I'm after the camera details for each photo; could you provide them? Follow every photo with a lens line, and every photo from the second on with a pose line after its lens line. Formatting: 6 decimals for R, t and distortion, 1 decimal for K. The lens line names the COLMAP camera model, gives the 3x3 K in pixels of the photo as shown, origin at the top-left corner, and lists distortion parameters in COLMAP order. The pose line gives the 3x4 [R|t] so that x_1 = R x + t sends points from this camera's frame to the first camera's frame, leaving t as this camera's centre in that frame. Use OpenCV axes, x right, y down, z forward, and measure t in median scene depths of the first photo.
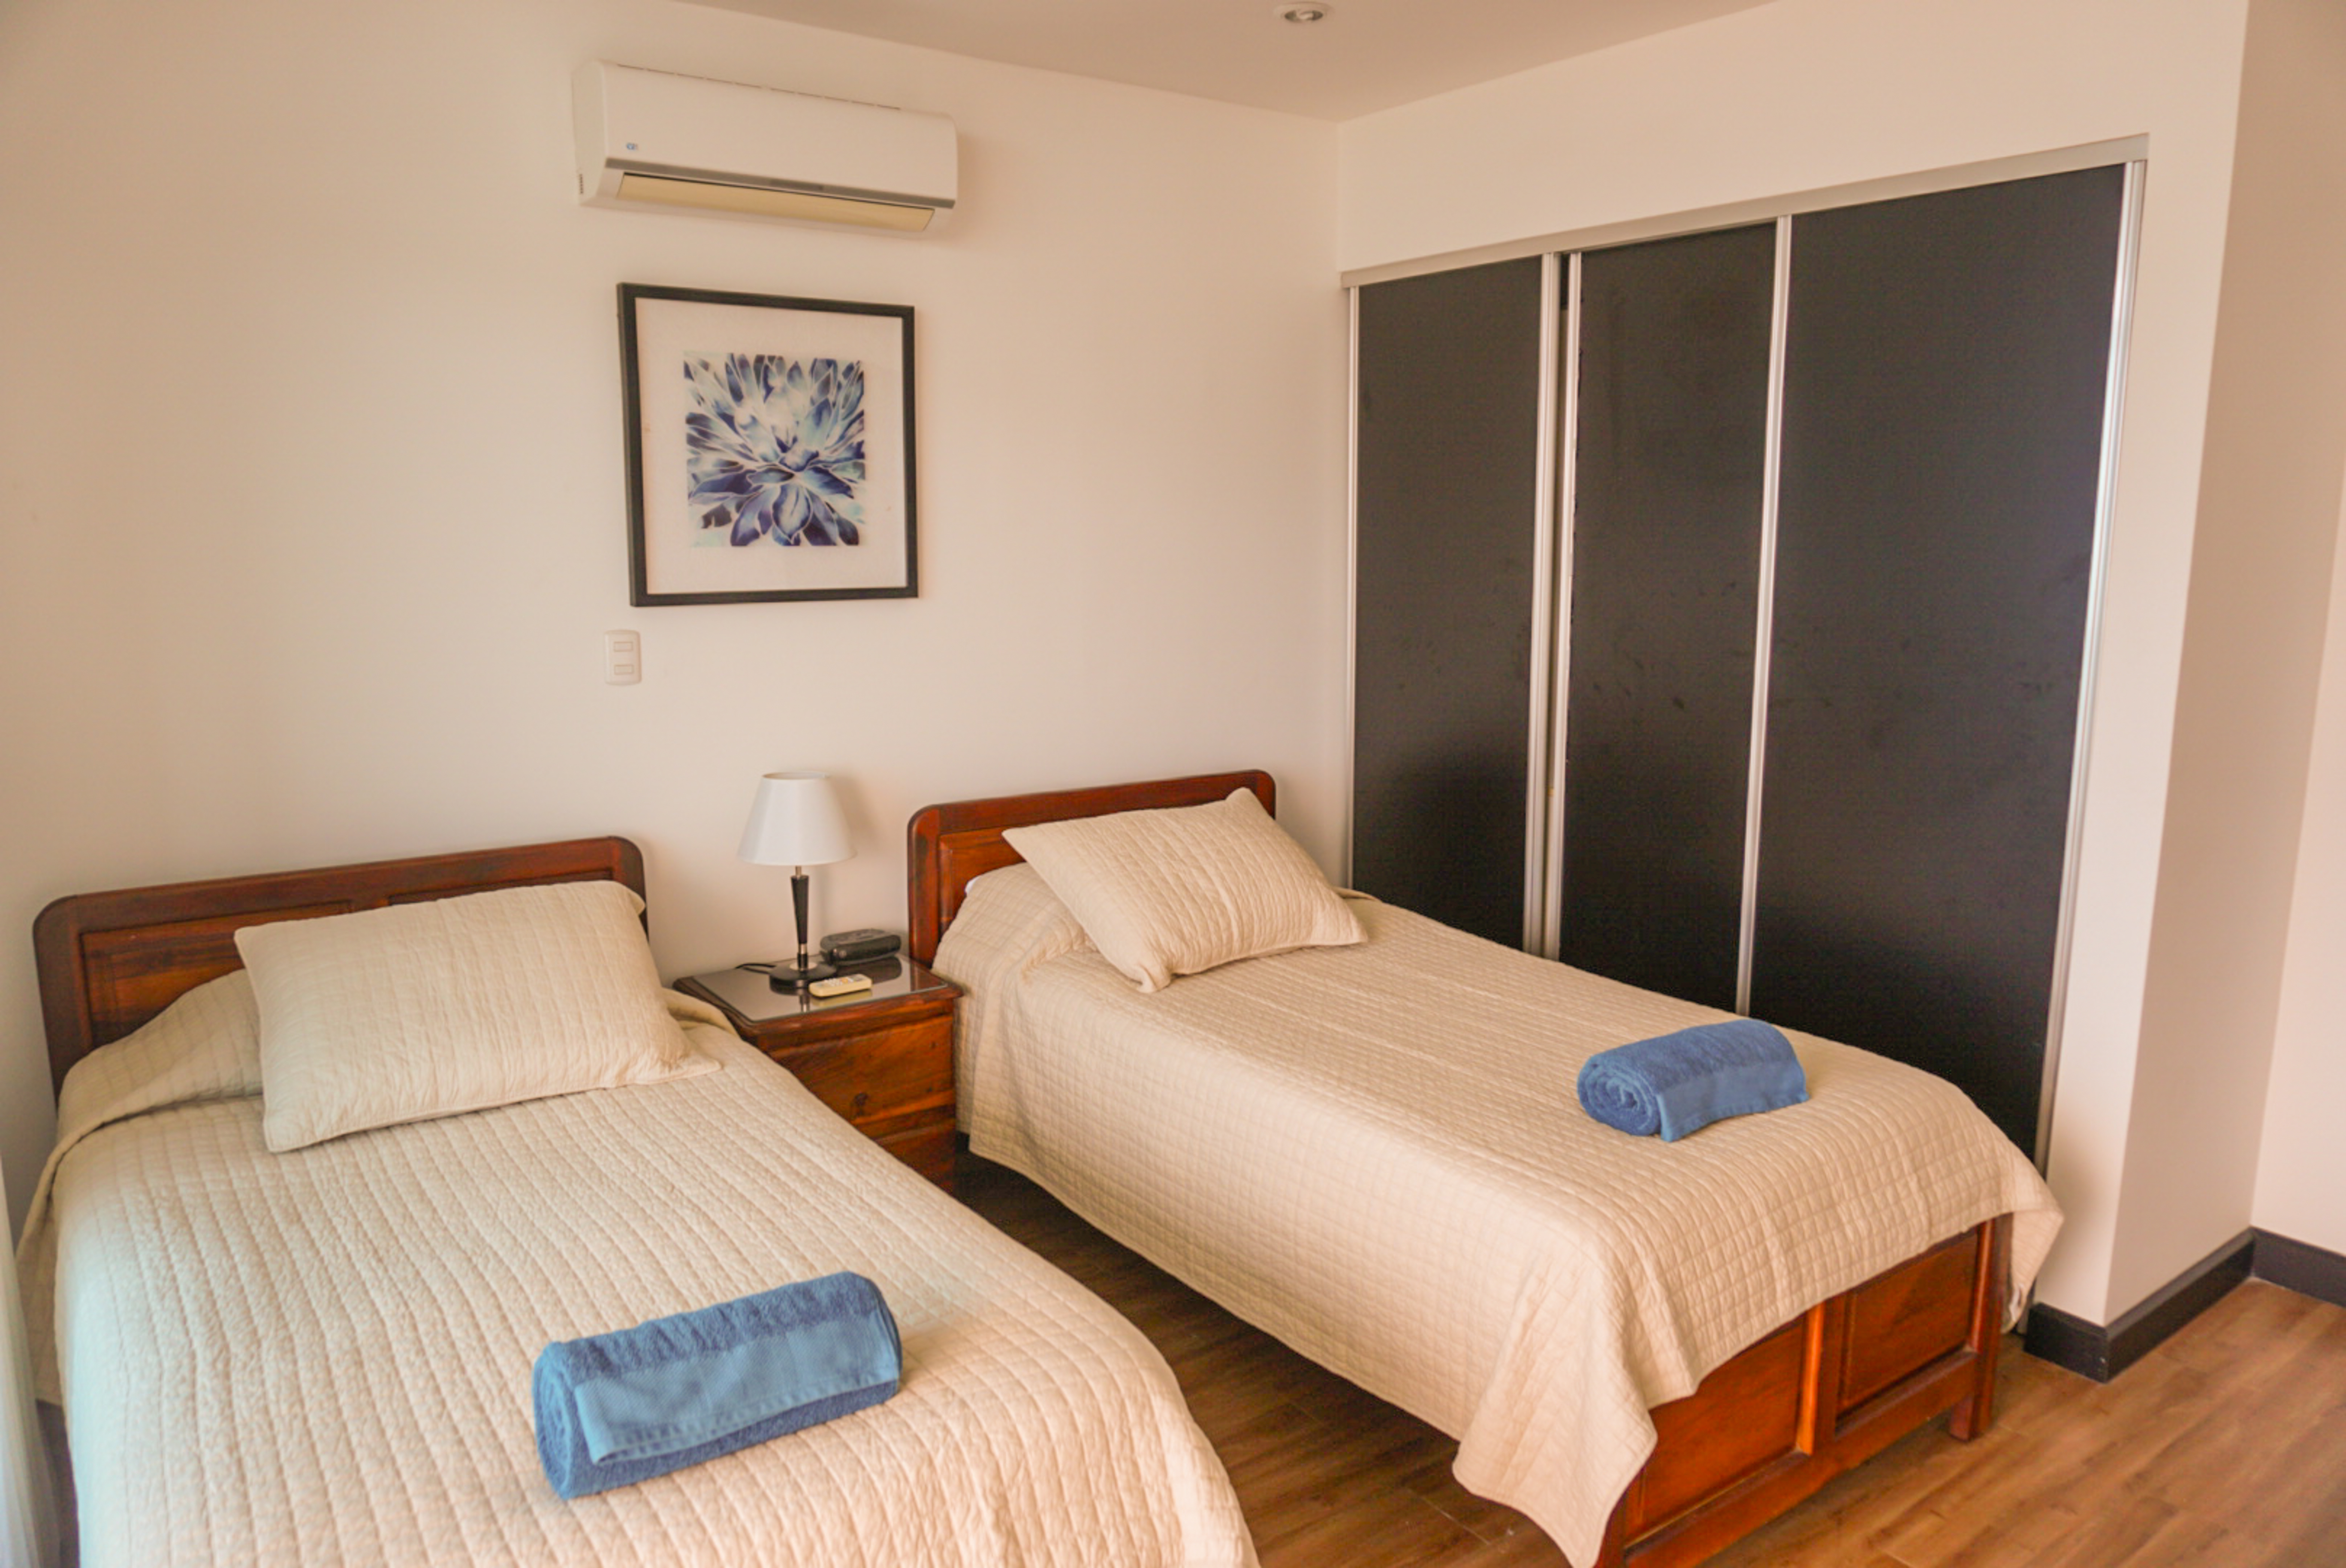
lens RADIAL K [[1595.0, 0, 1175.2], [0, 1595.0, 791.8], [0, 0, 1]] dist [-0.039993, 0.000790]
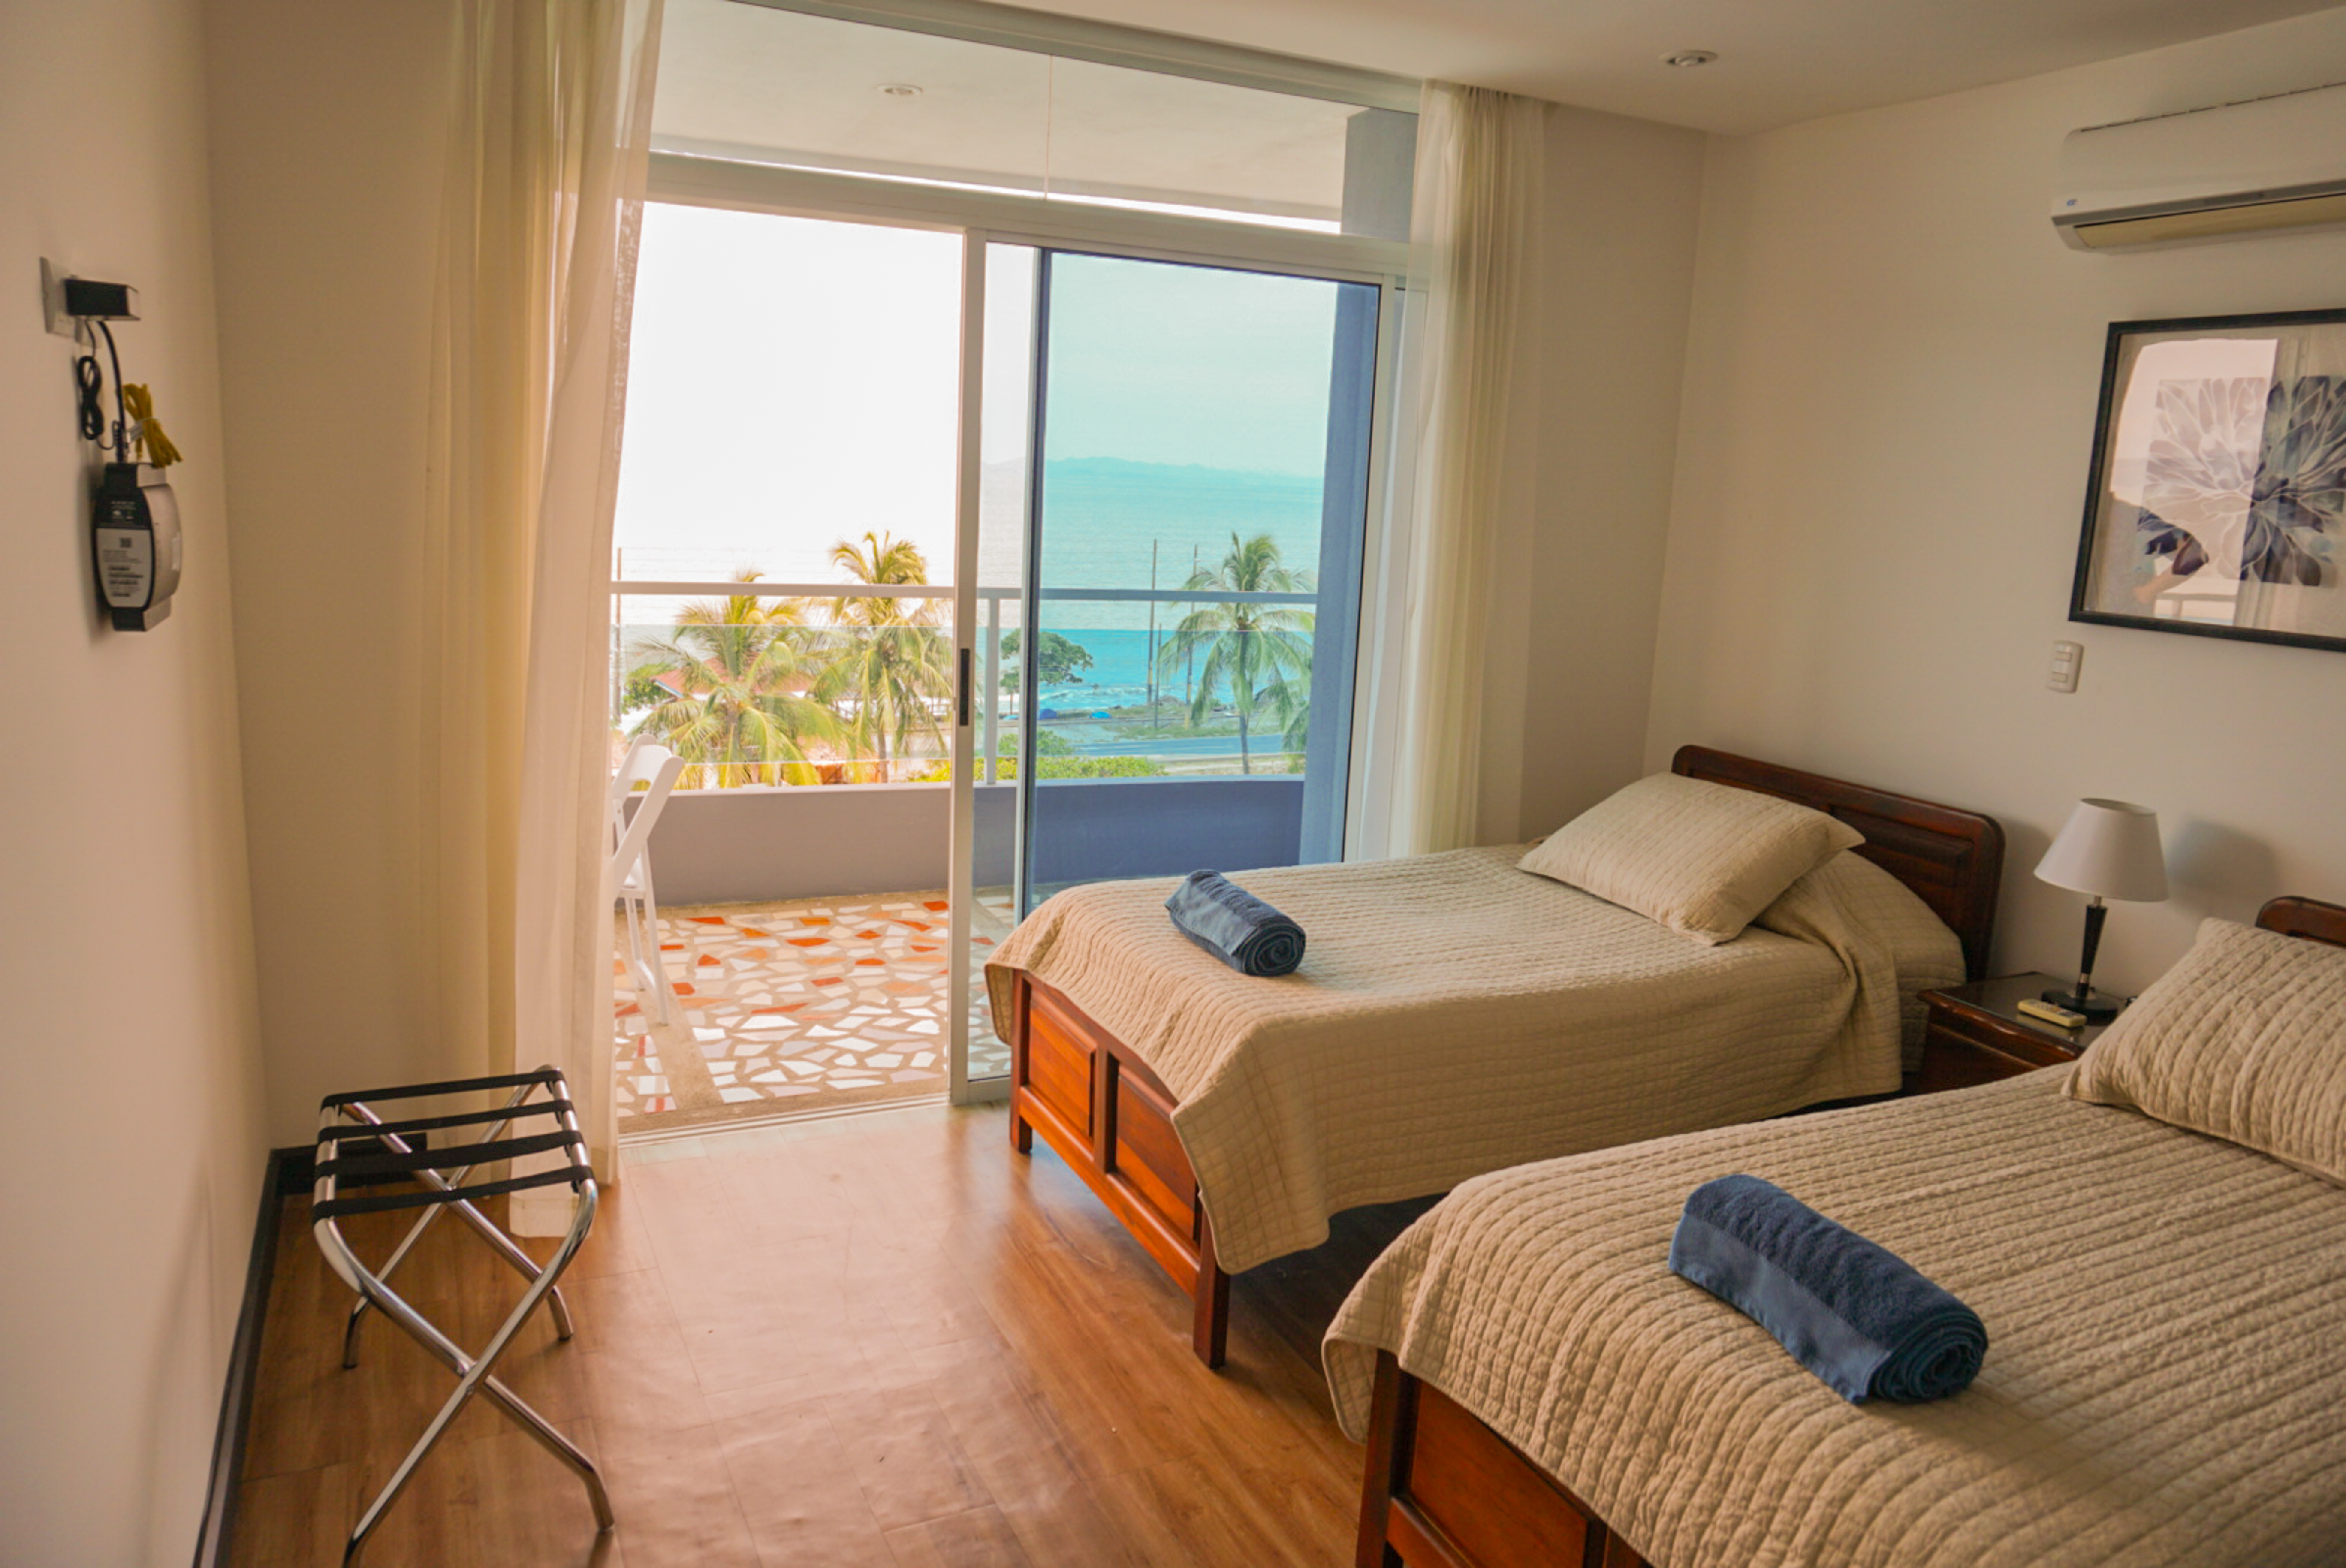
lens RADIAL K [[1595.0, 0, 1174.7], [0, 1595.0, 769.2], [0, 0, 1]] dist [-0.039993, 0.000790]
pose [[-0.183526, 0.160319, -0.969854, 0.799546], [-0.222671, 0.954186, 0.199865, -0.095518], [0.957463, 0.252639, -0.139420, 0.573767]]
